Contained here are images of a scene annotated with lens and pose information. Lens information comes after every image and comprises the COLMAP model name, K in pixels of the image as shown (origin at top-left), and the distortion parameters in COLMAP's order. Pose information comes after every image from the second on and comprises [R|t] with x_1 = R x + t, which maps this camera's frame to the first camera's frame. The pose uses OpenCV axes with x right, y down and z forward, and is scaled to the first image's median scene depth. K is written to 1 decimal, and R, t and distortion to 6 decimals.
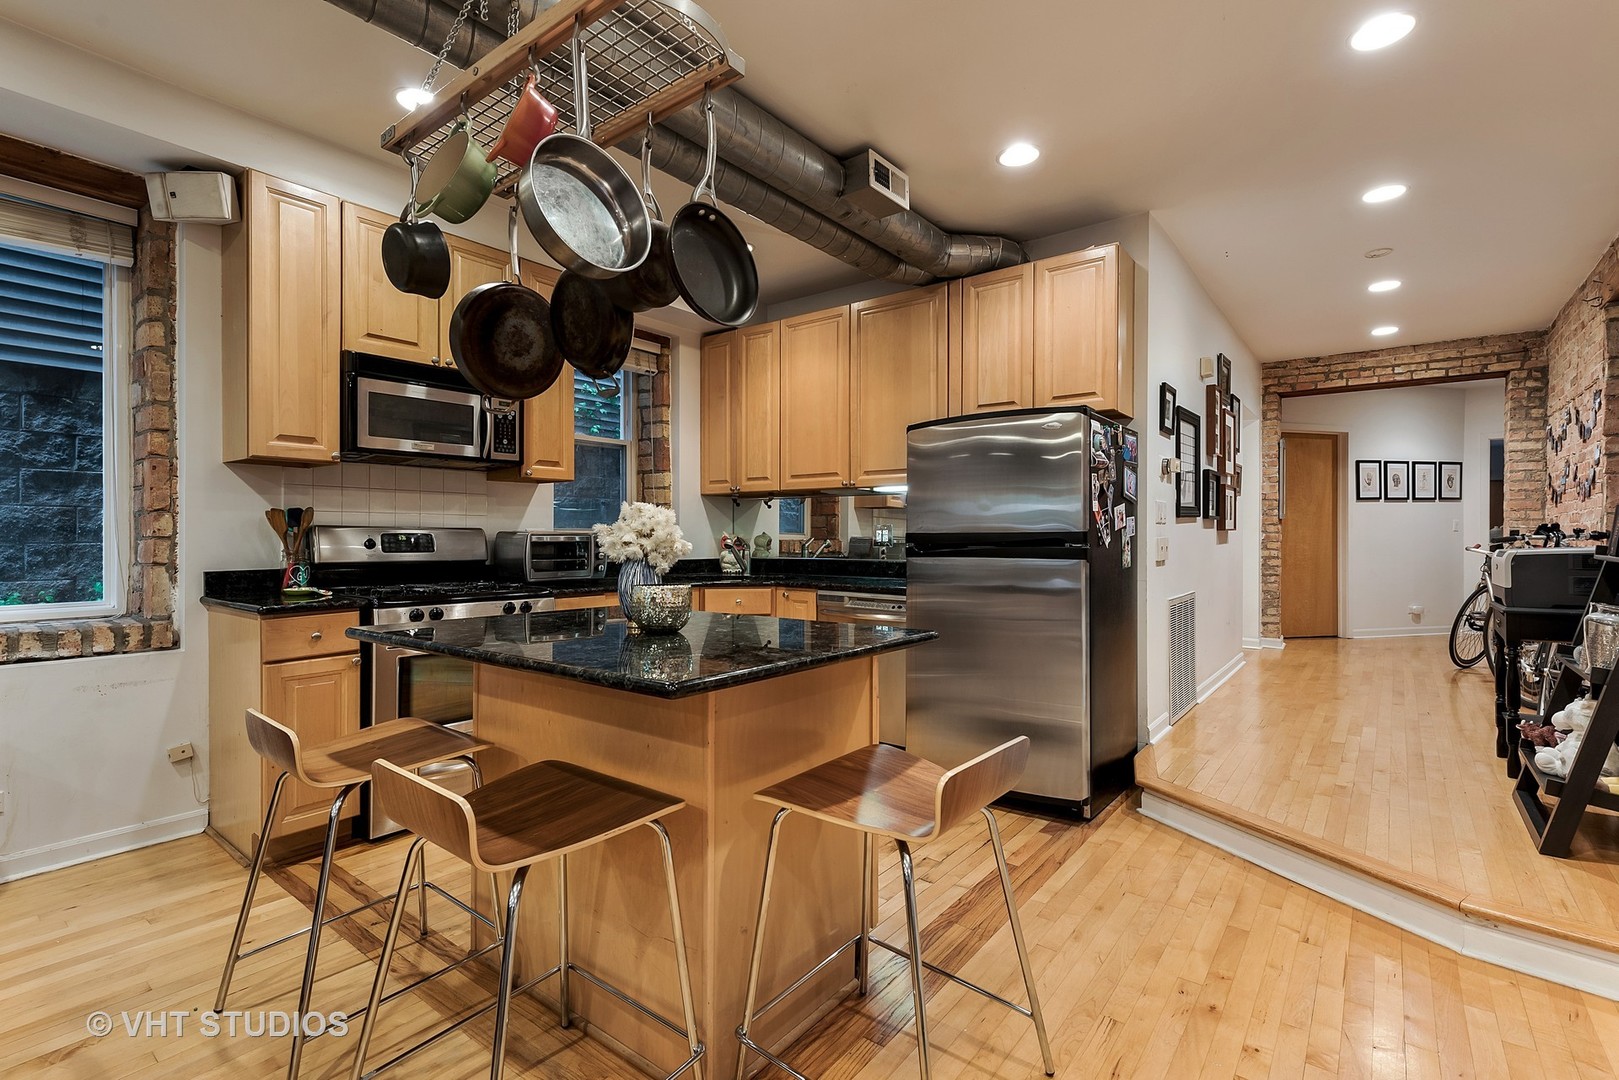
lens RADIAL K [[741.7, 0, 819.4], [0, 741.7, 538.2], [0, 0, 1]] dist [0.004357, -0.001203]
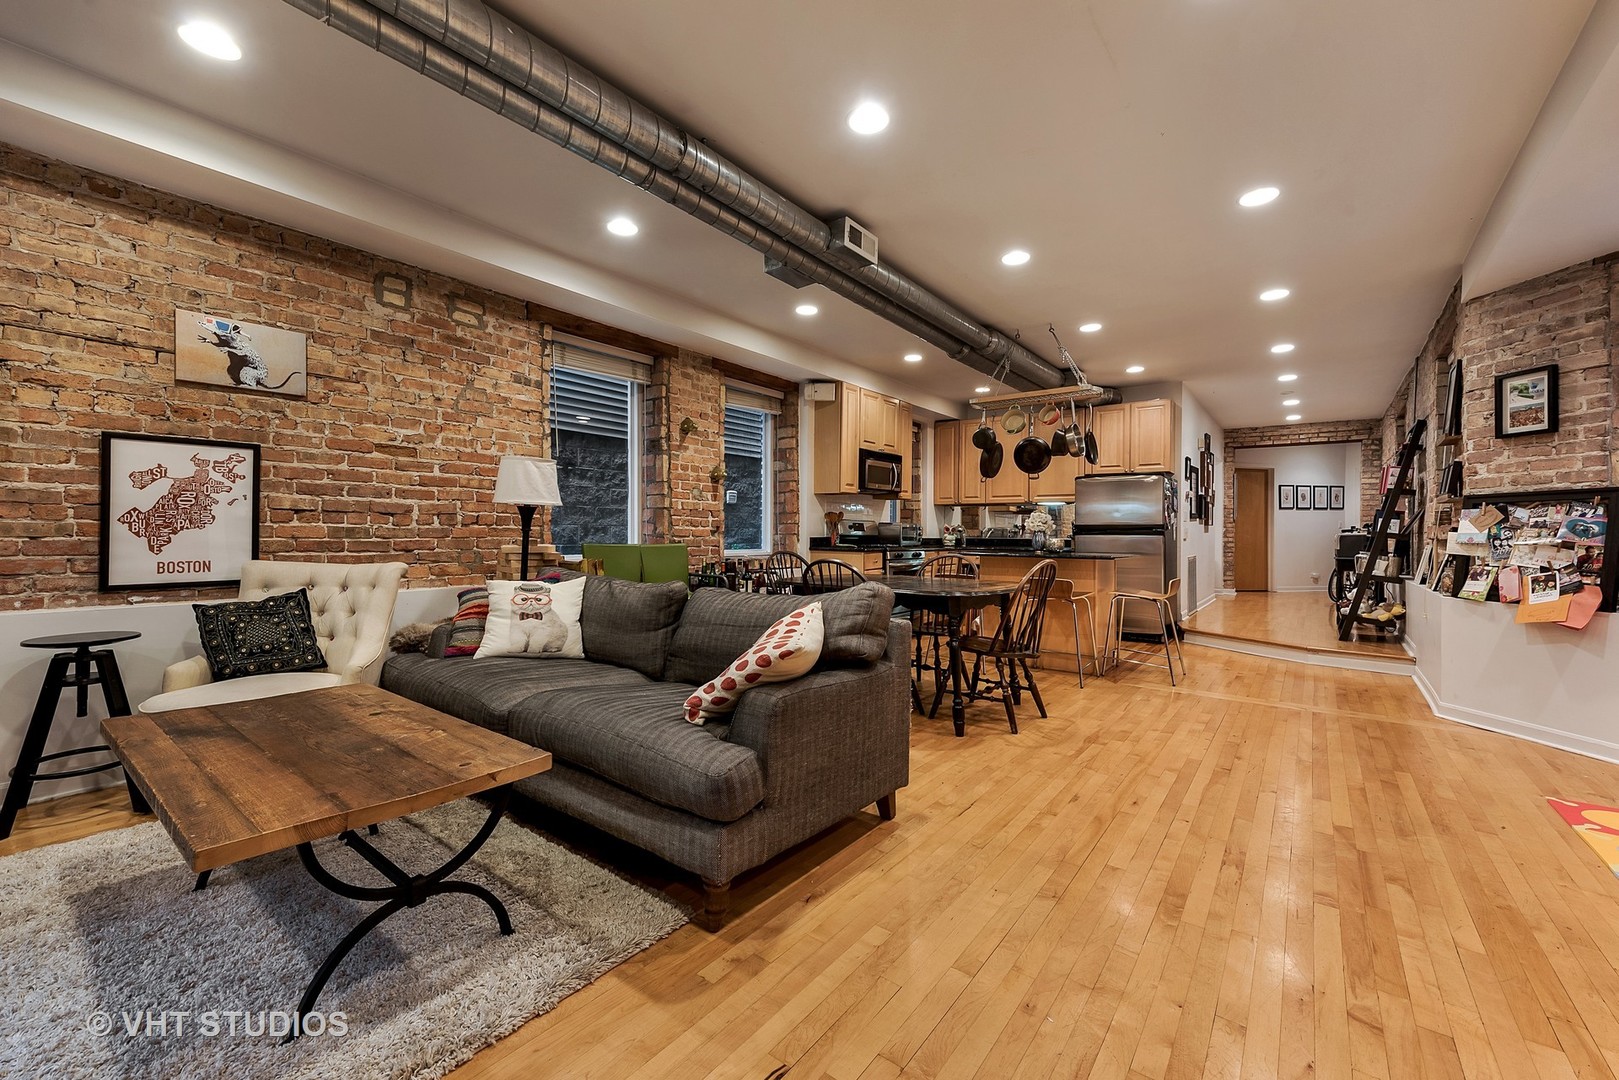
lens RADIAL K [[644.0, 0, 812.2], [0, 644.0, 528.5], [0, 0, 1]] dist [0.006804, -0.001842]
pose [[0.999950, 0.007673, -0.006450, -0.778104], [-0.007722, 0.999941, -0.007590, 0.029951], [0.006391, 0.007640, 0.999950, -1.125694]]
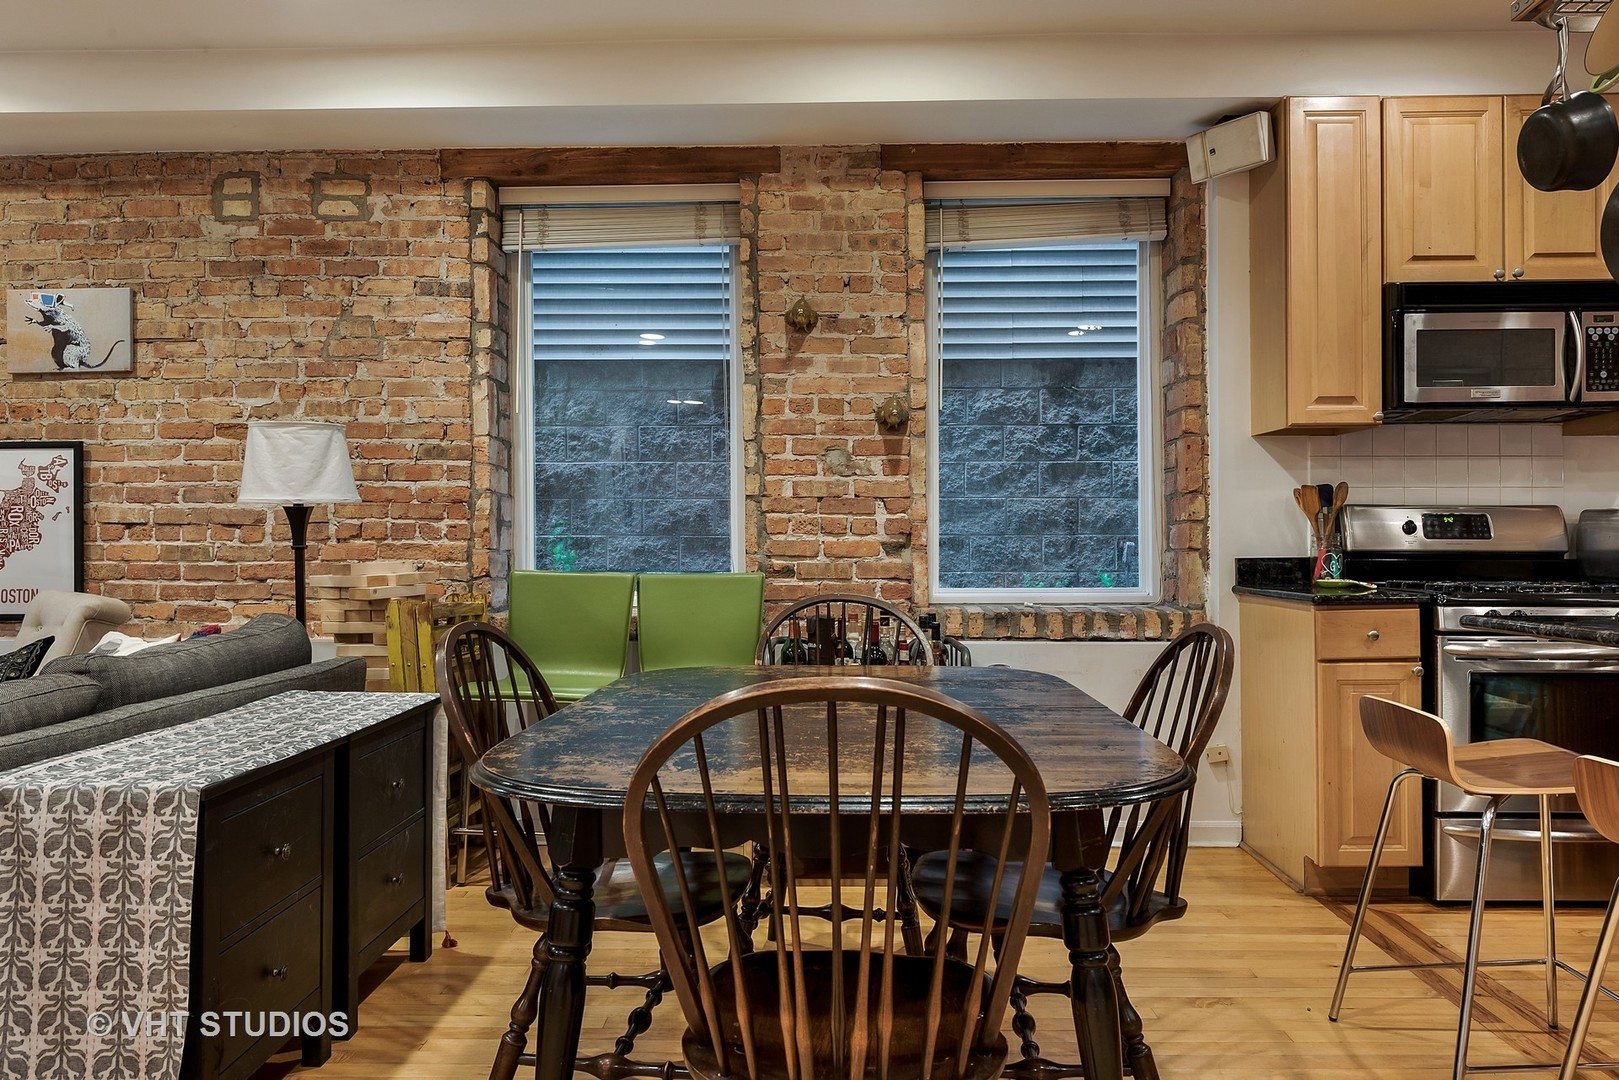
lens RADIAL K [[1098.8, 0, 812.5], [0, 1098.8, 537.0], [0, 0, 1]] dist [0.010463, -0.019977]
pose [[0.587359, -0.007174, -0.809294, -0.046147], [0.002814, 0.999973, -0.006821, 0.025832], [0.809321, 0.001729, 0.587364, -0.192751]]
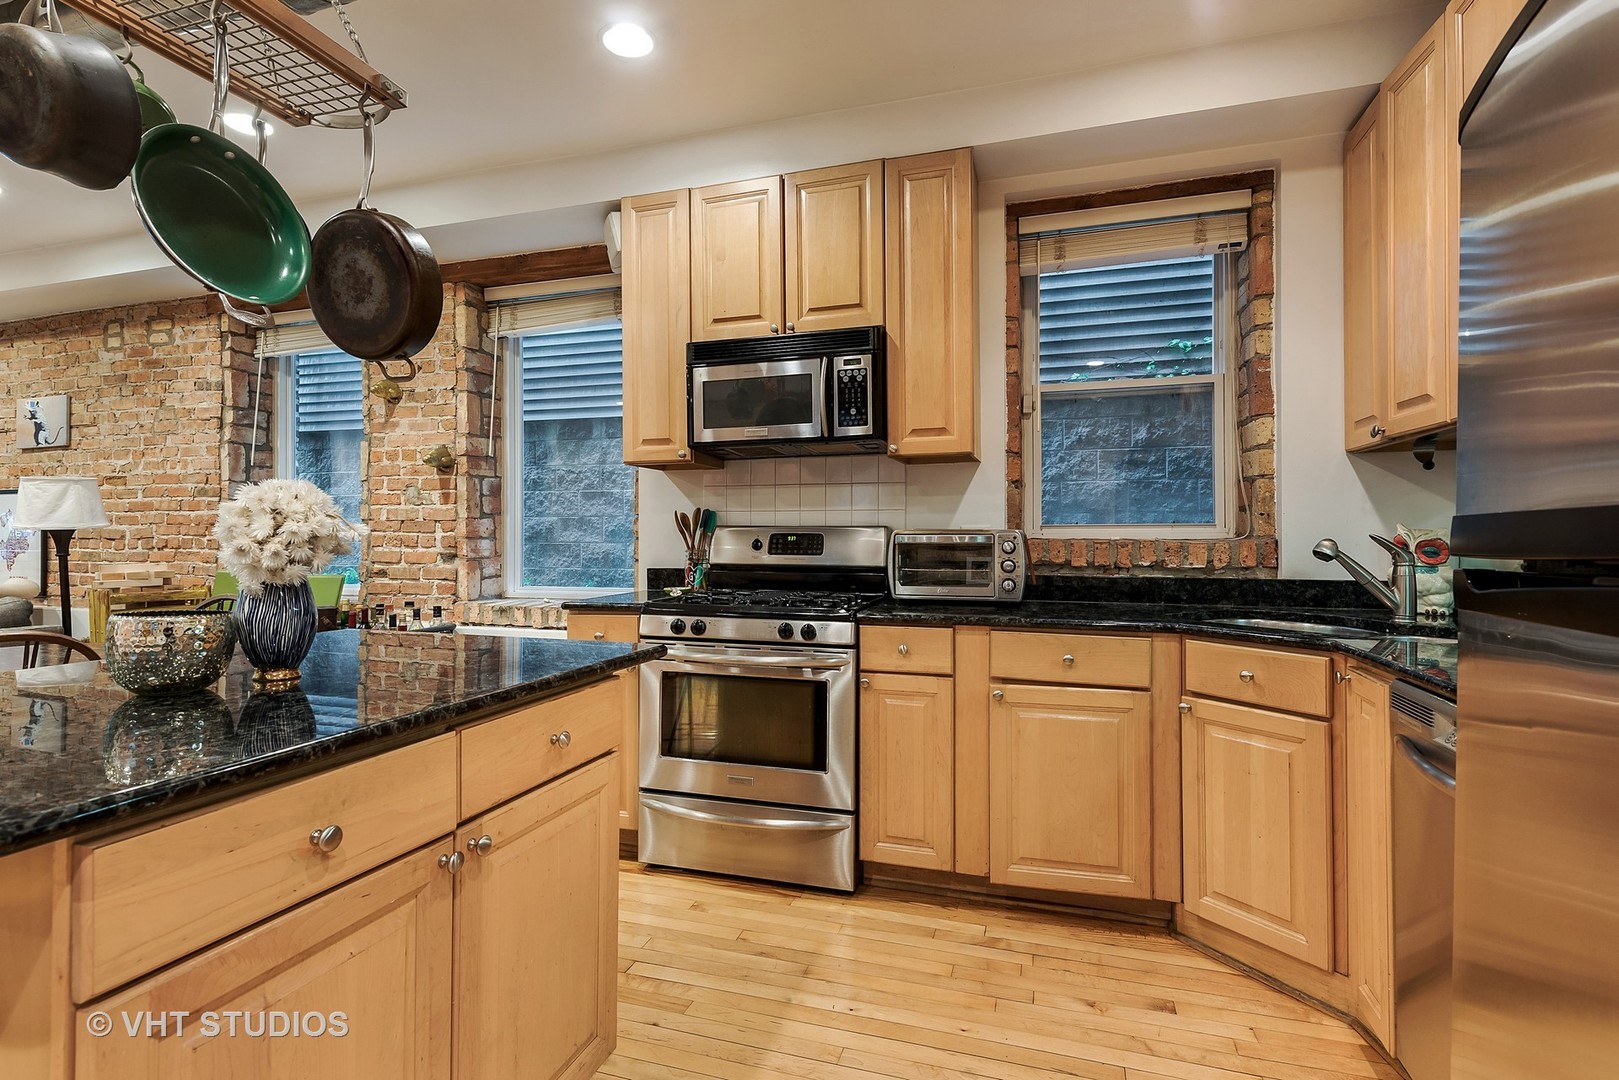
lens RADIAL K [[773.0, 0, 814.4], [0, 773.0, 534.5], [0, 0, 1]] dist [0.007344, -0.004648]
pose [[0.337673, -0.007181, -0.941236, 0.353887], [-0.000802, 0.999968, -0.007917, 0.002427], [0.941263, 0.003428, 0.337657, 0.807348]]
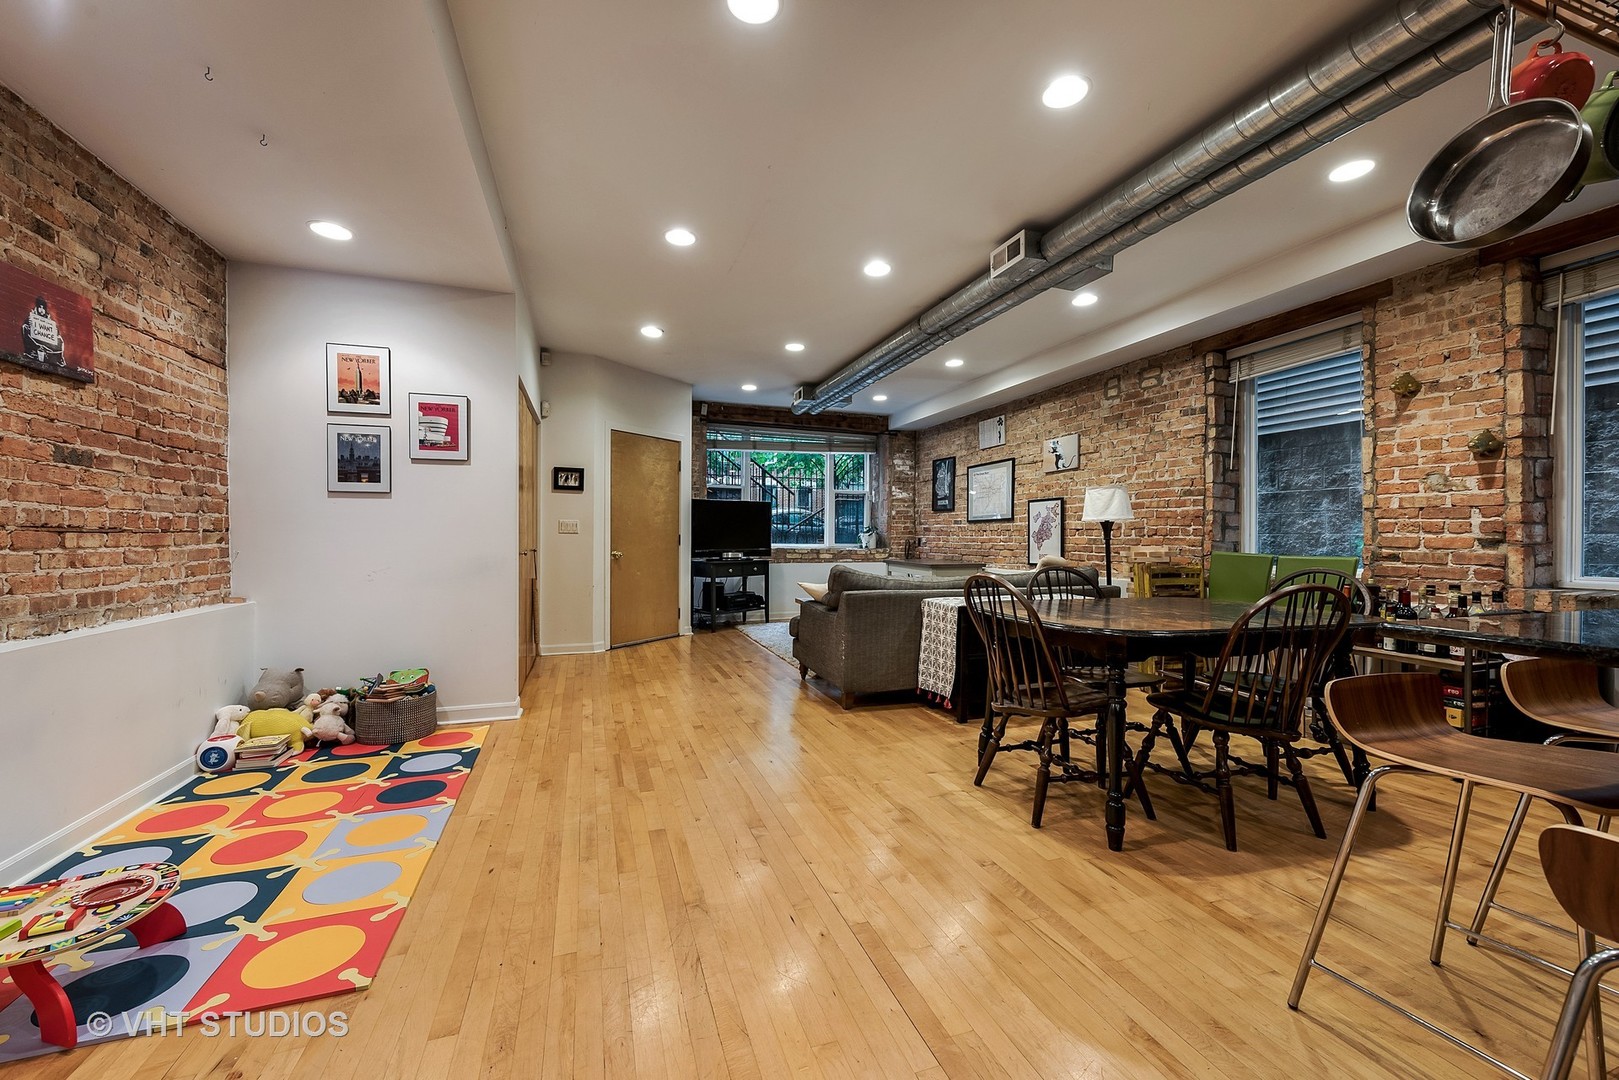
lens RADIAL K [[644.0, 0, 807.4], [0, 644.0, 539.9], [0, 0, 1]] dist [0.006804, -0.001842]
pose [[-0.560941, -0.000378, -0.827855, 0.446535], [-0.005574, 0.999979, 0.003321, 0.028565], [0.827837, 0.006477, -0.560932, 0.336502]]
